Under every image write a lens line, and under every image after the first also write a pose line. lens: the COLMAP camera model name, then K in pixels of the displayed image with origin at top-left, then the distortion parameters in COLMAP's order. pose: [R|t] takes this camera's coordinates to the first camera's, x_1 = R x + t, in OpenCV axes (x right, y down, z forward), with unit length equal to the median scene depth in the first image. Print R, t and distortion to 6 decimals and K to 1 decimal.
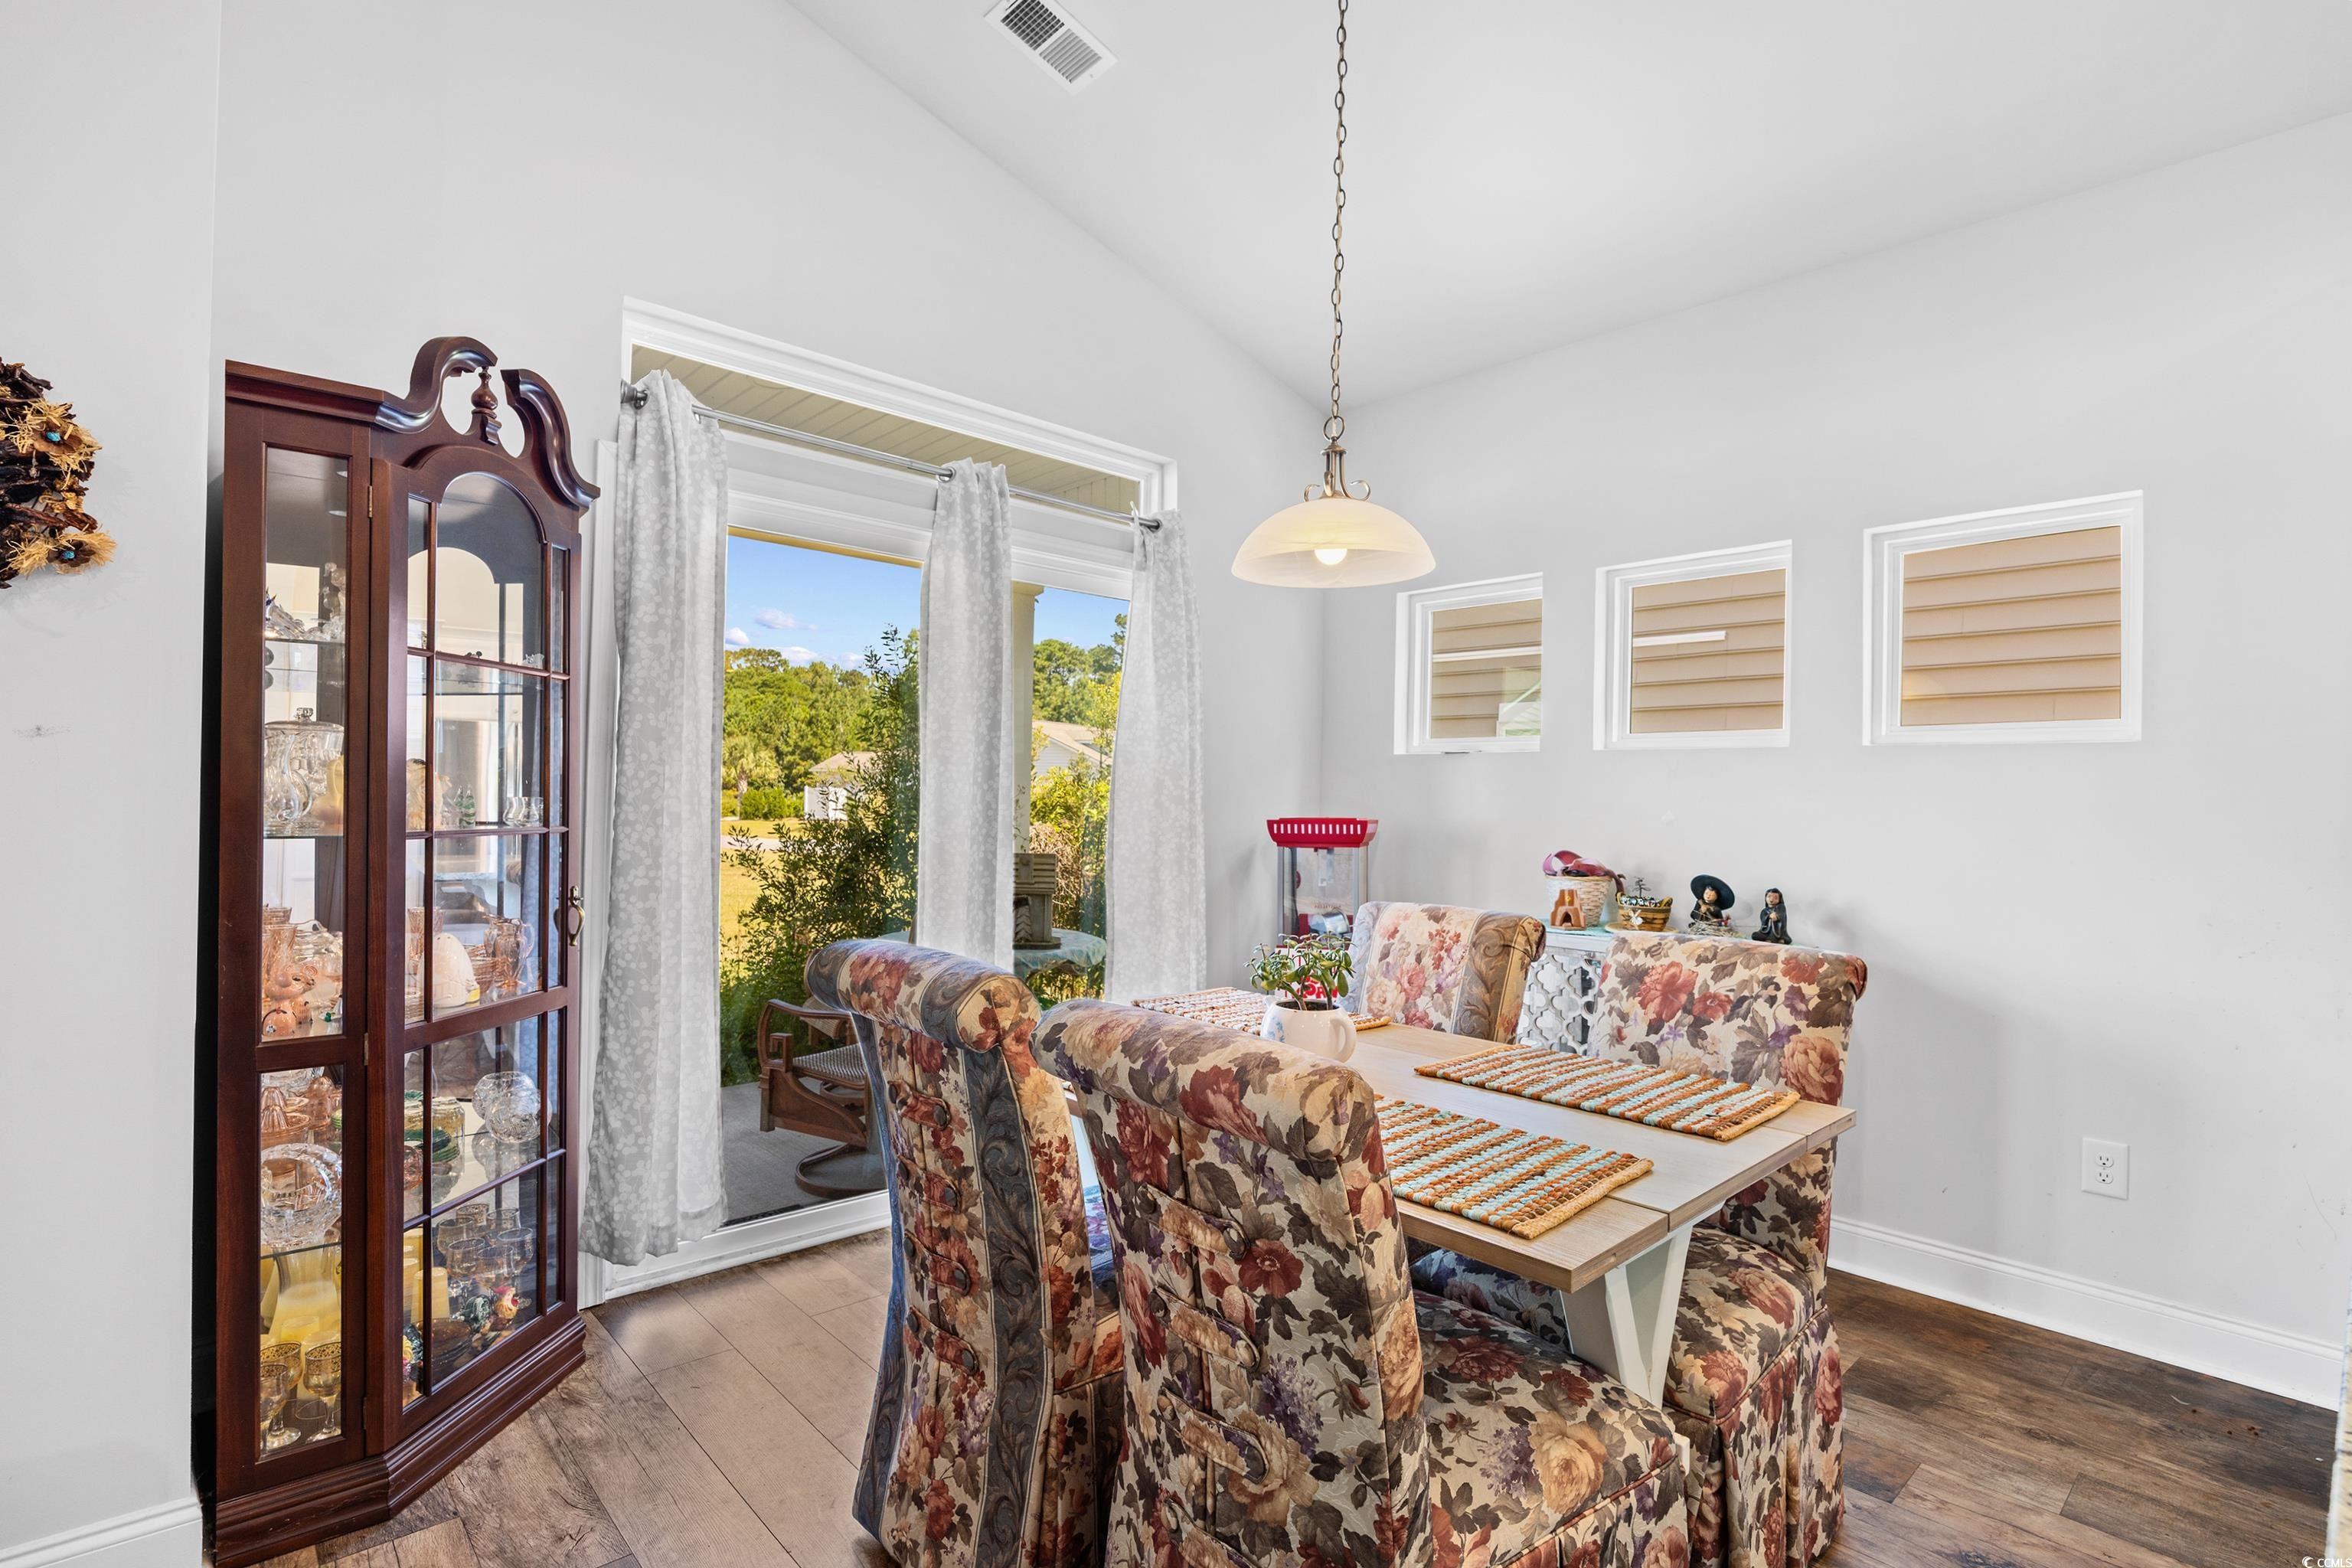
lens RADIAL K [[1104.2, 0, 1169.5], [0, 1104.2, 801.7], [0, 0, 1]] dist [-0.008614, -0.000125]
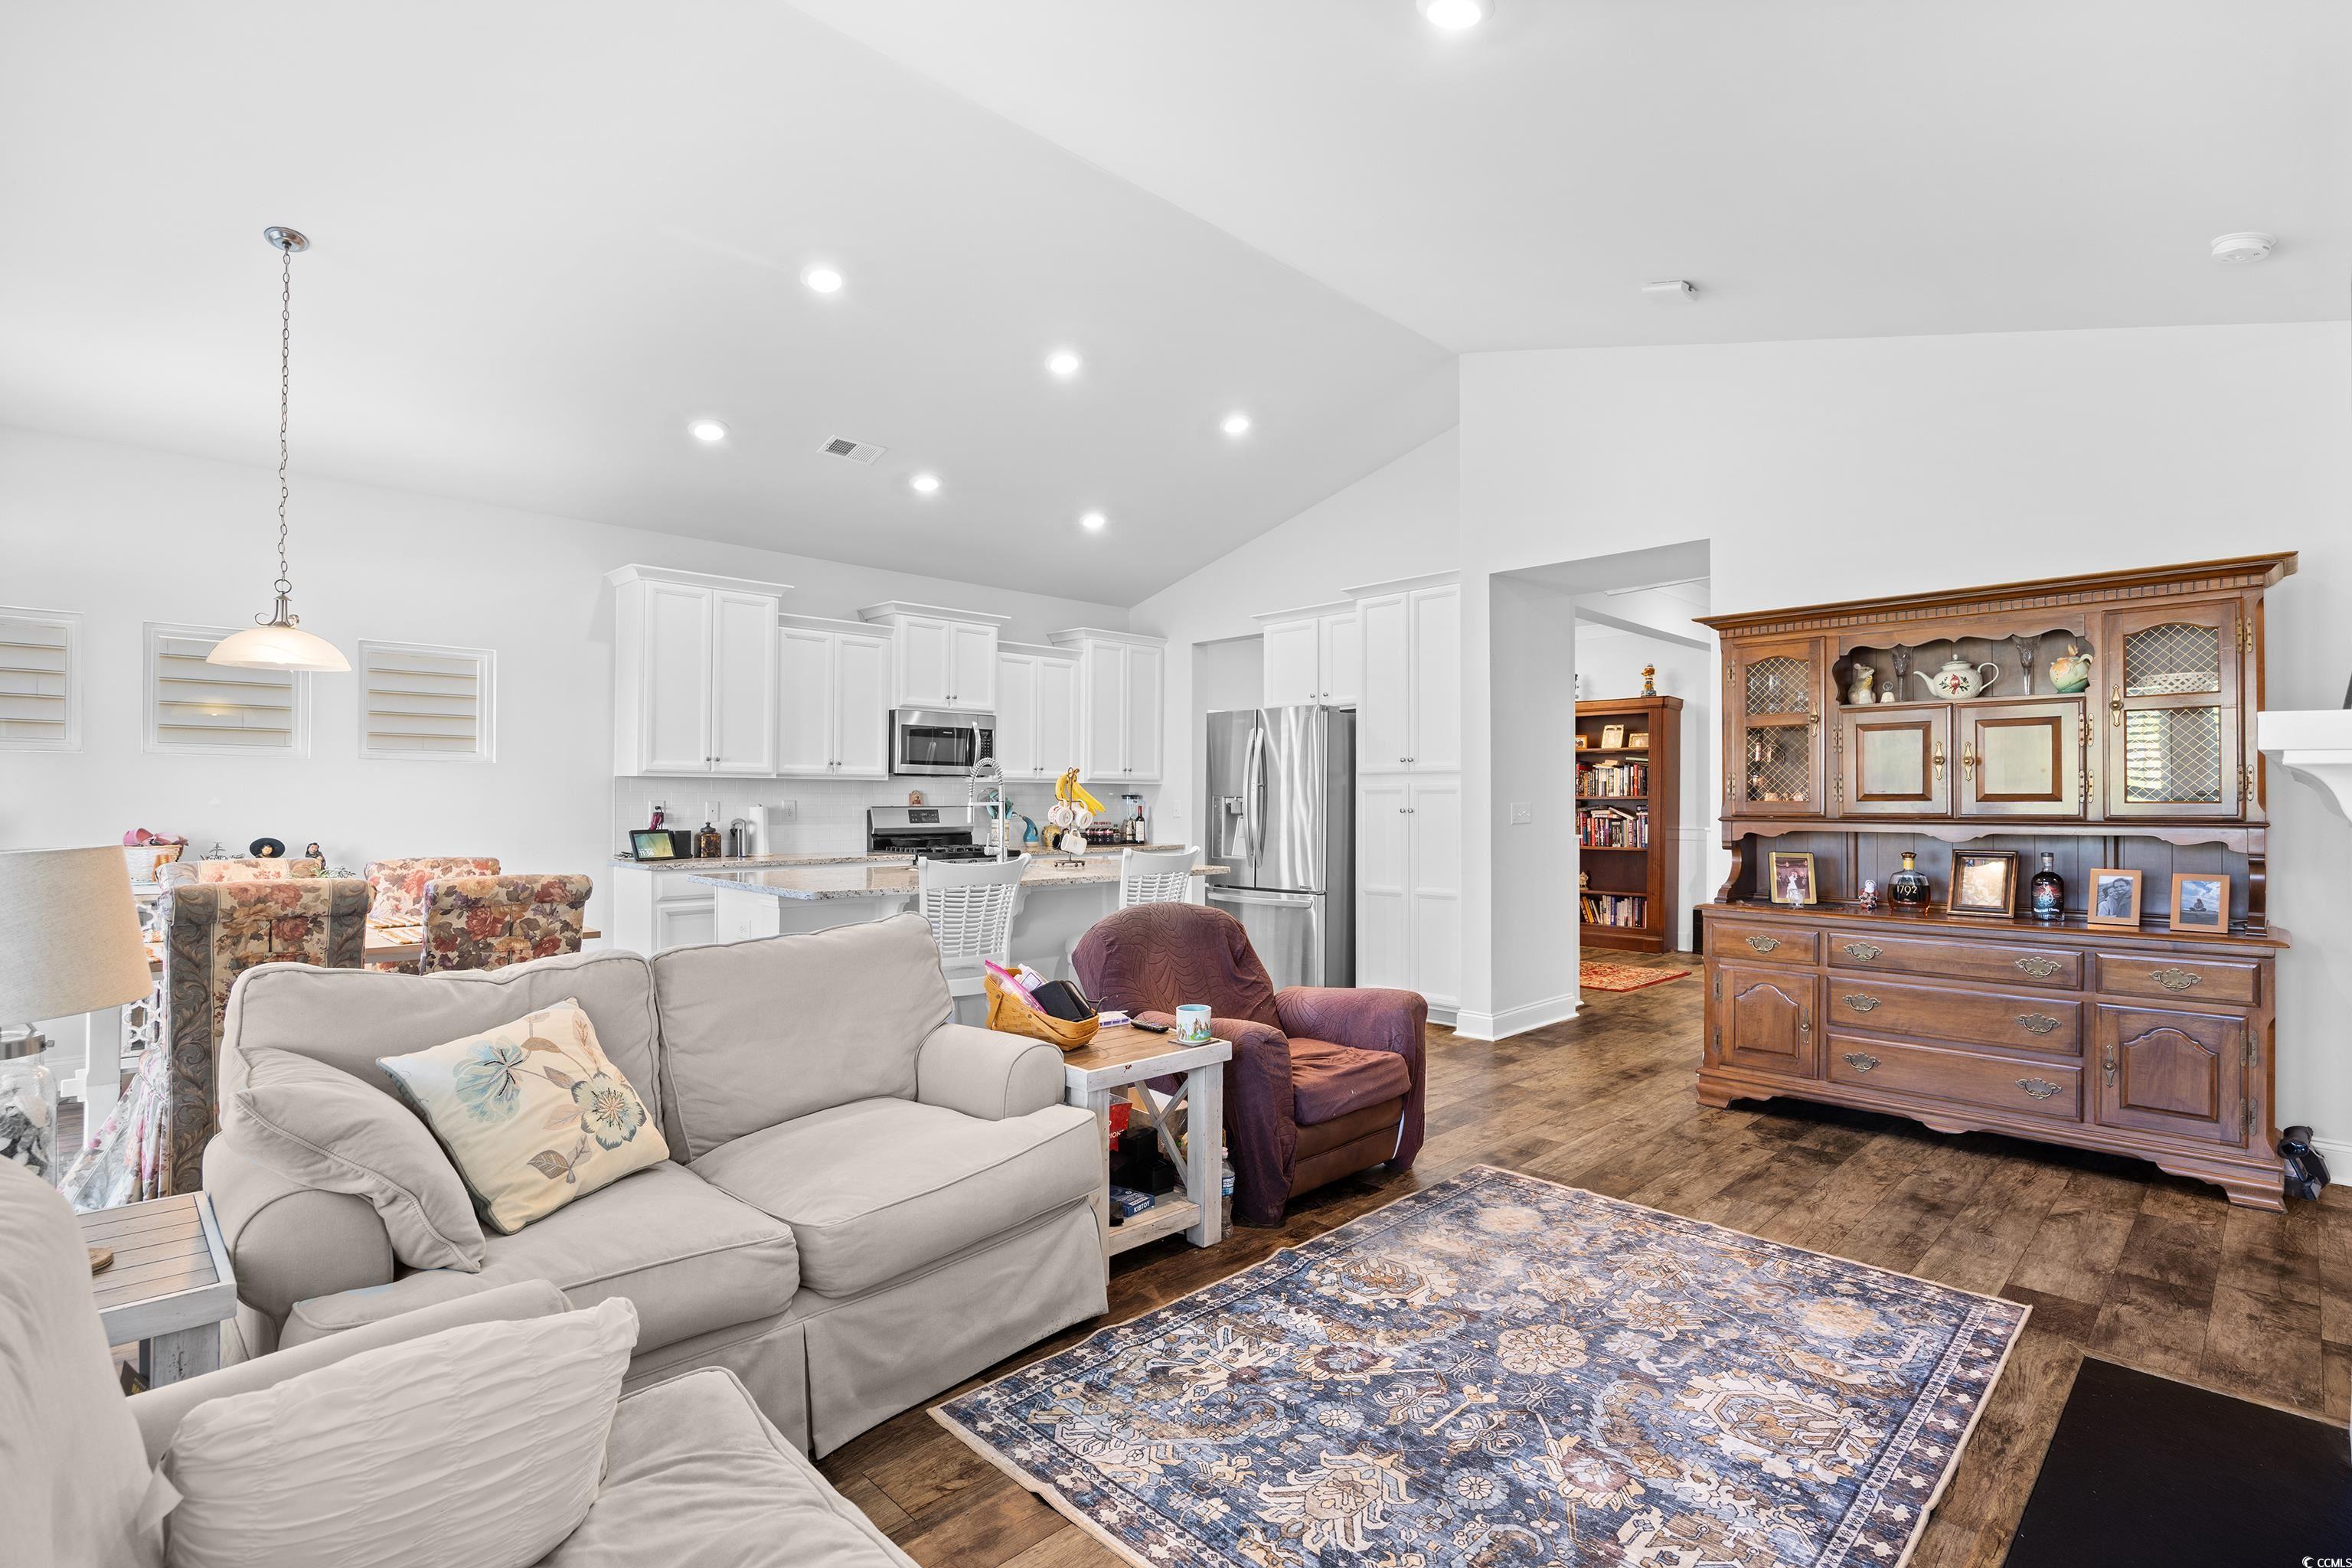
lens RADIAL K [[1104.2, 0, 1178.2], [0, 1104.2, 802.1], [0, 0, 1]] dist [-0.008614, -0.000125]
pose [[-0.027339, -0.024523, 0.999325, -1.550967], [-0.002965, 0.999697, 0.024451, -0.038965], [-0.999622, -0.002295, -0.027404, -0.369166]]
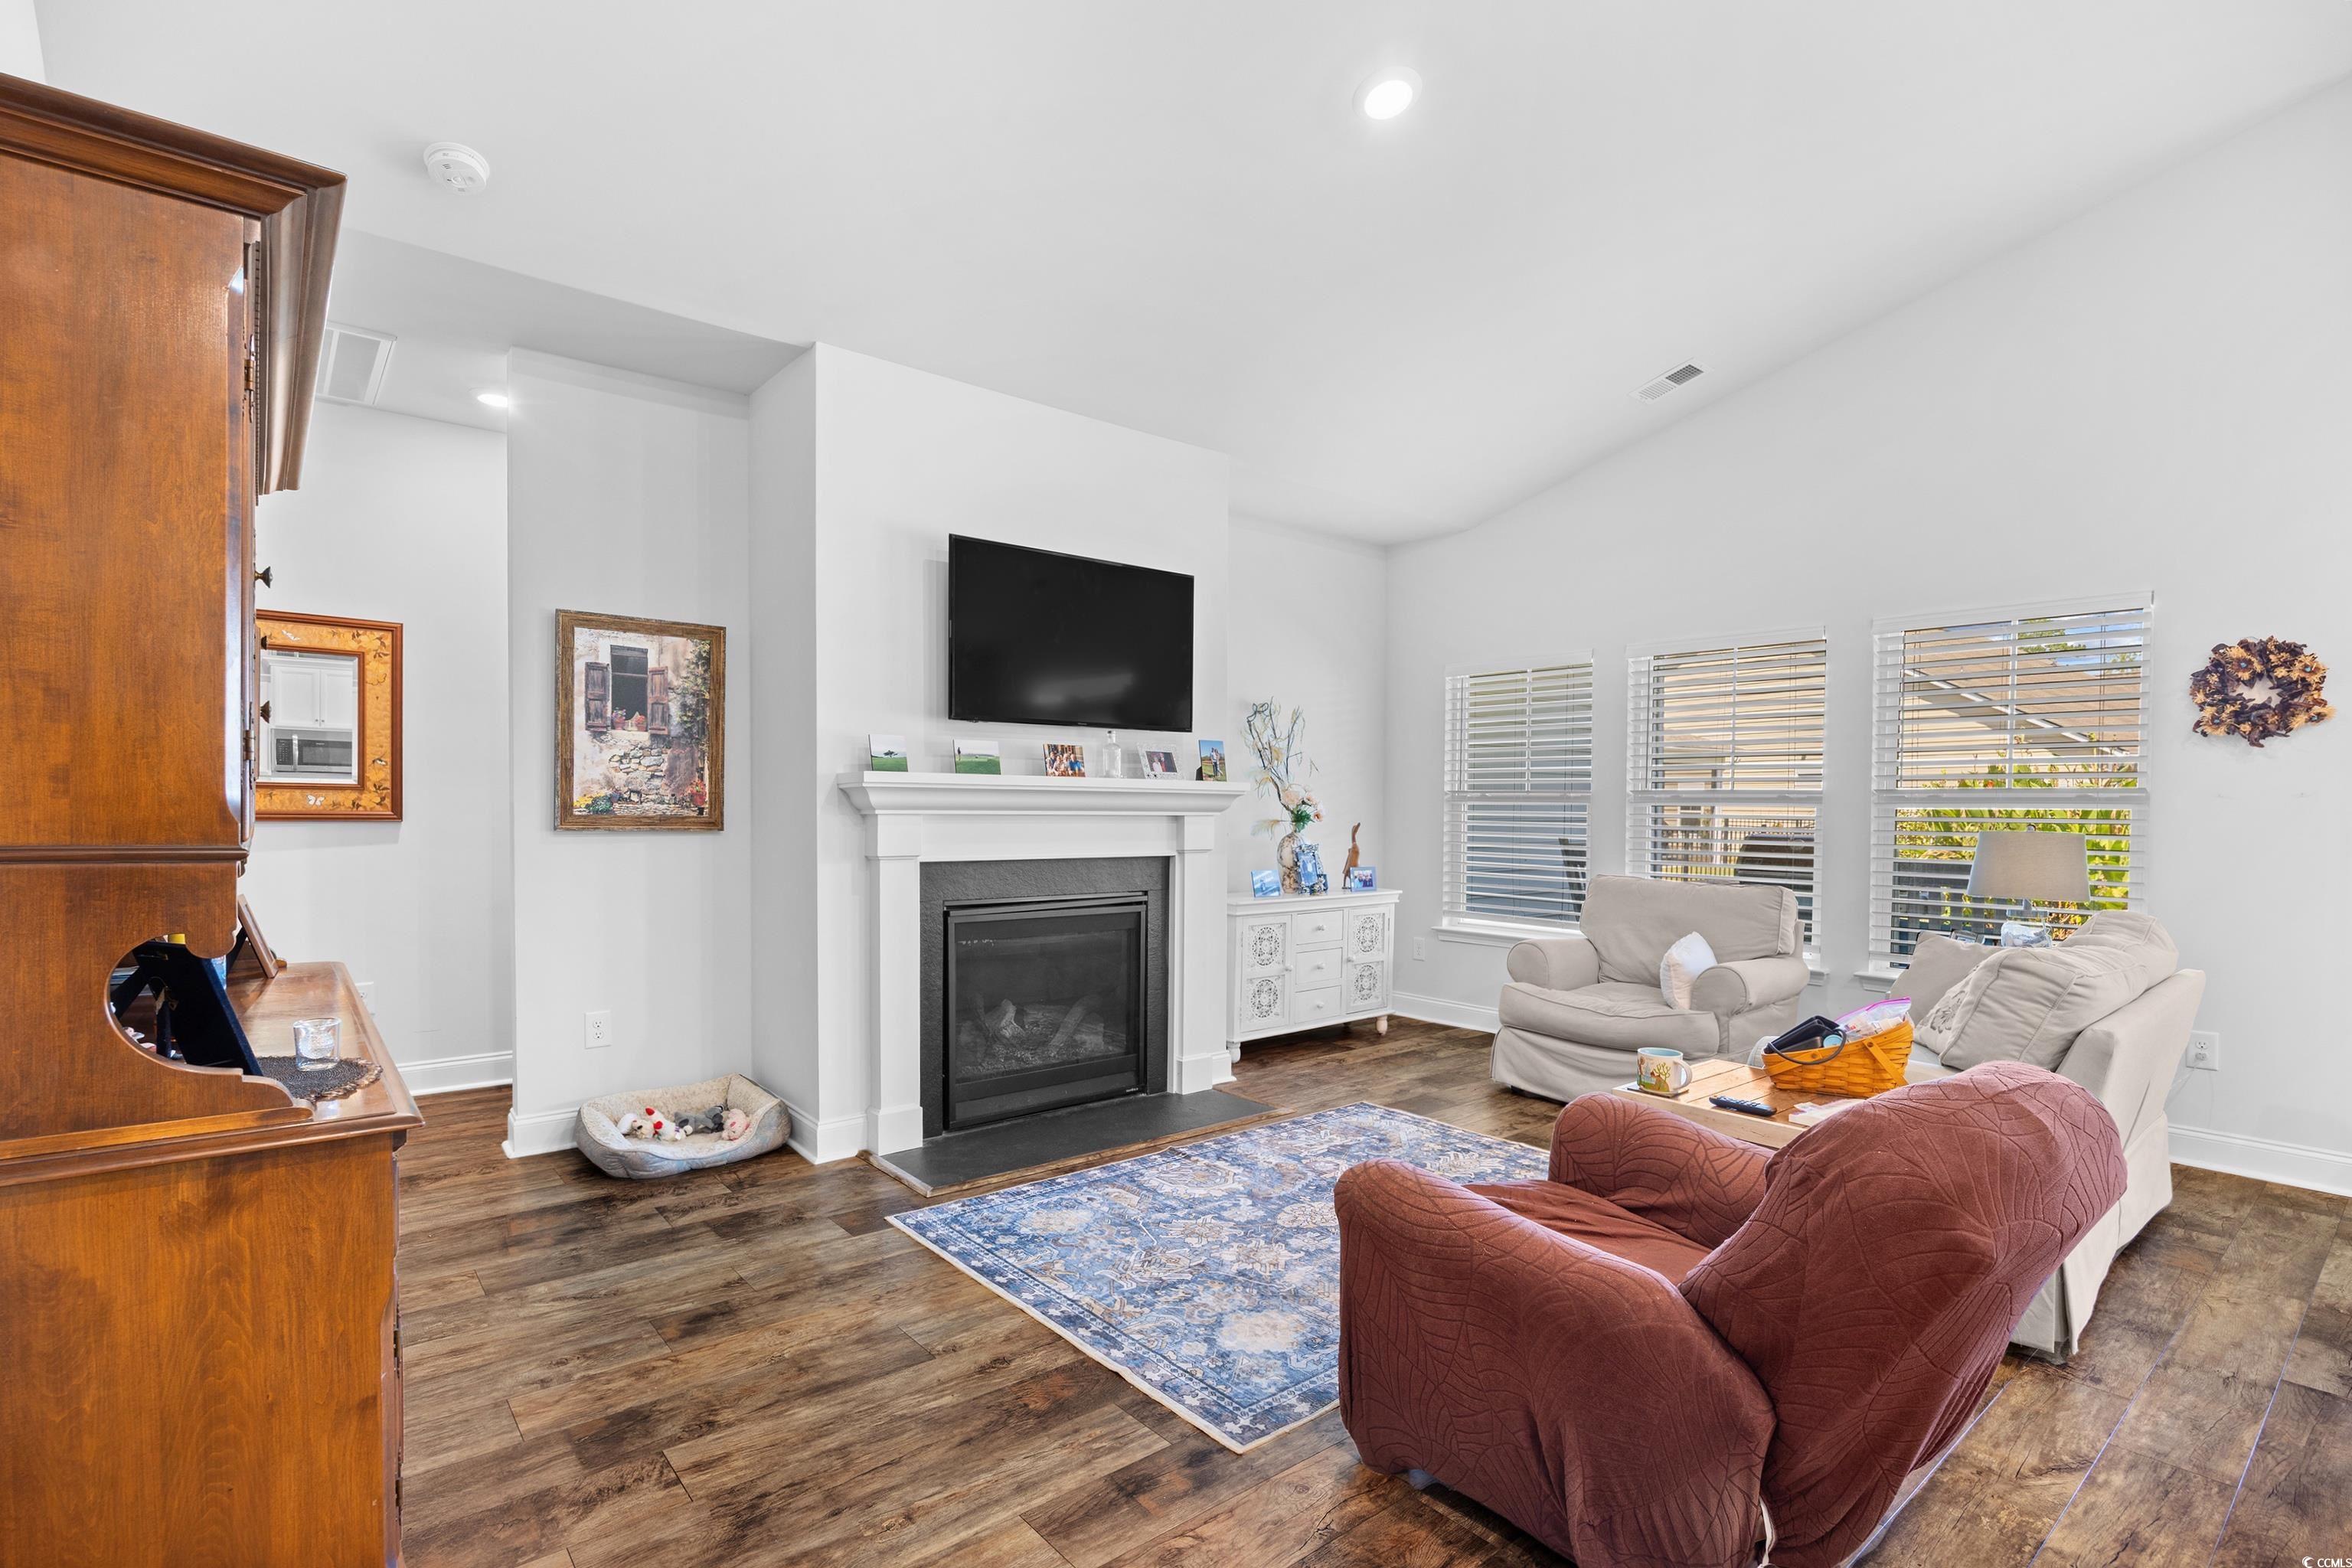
lens RADIAL K [[1104.2, 0, 1175.2], [0, 1104.2, 834.2], [0, 0, 1]] dist [-0.008614, -0.000125]
pose [[-0.049397, 0.004158, -0.998771, 0.965369], [-0.009983, 0.999939, 0.004657, 0.022004], [0.998729, 0.010201, -0.049353, -0.874317]]
